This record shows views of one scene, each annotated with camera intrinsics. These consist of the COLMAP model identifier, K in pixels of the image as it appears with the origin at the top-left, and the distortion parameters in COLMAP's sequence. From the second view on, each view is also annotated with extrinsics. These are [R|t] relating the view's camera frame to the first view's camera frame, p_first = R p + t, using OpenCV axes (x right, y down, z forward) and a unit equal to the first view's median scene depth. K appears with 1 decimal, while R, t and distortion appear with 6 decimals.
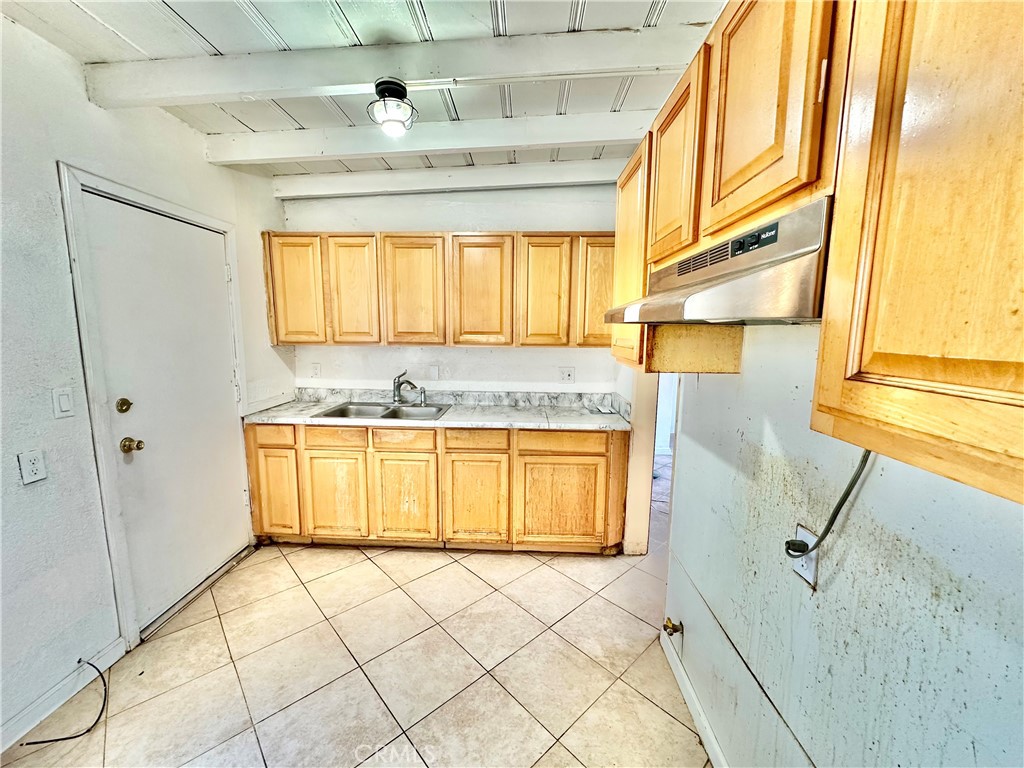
lens RADIAL K [[407.0, 0, 512.7], [0, 407.0, 384.4], [0, 0, 1]] dist [-0.003577, 0.000331]
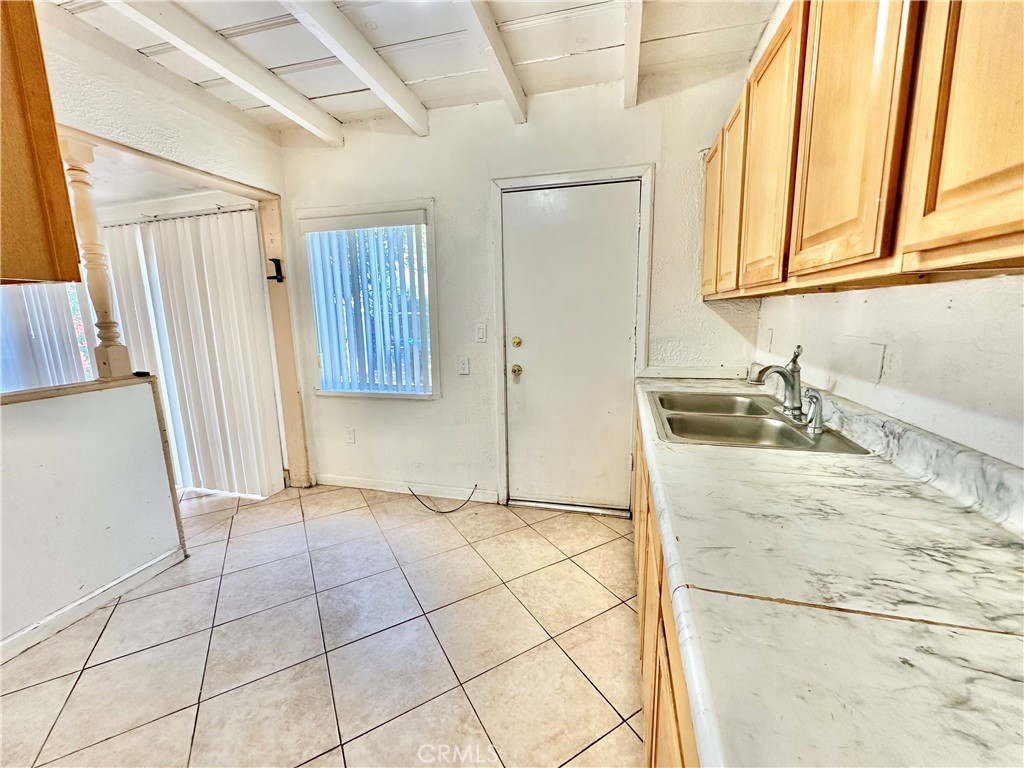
lens RADIAL K [[407.0, 0, 512.7], [0, 407.0, 384.4], [0, 0, 1]] dist [-0.003577, 0.000331]
pose [[-0.214884, 0.164981, -0.962604, 0.300788], [-0.119255, 0.973821, 0.193525, -0.052599], [0.969331, 0.156380, -0.189584, 0.879111]]
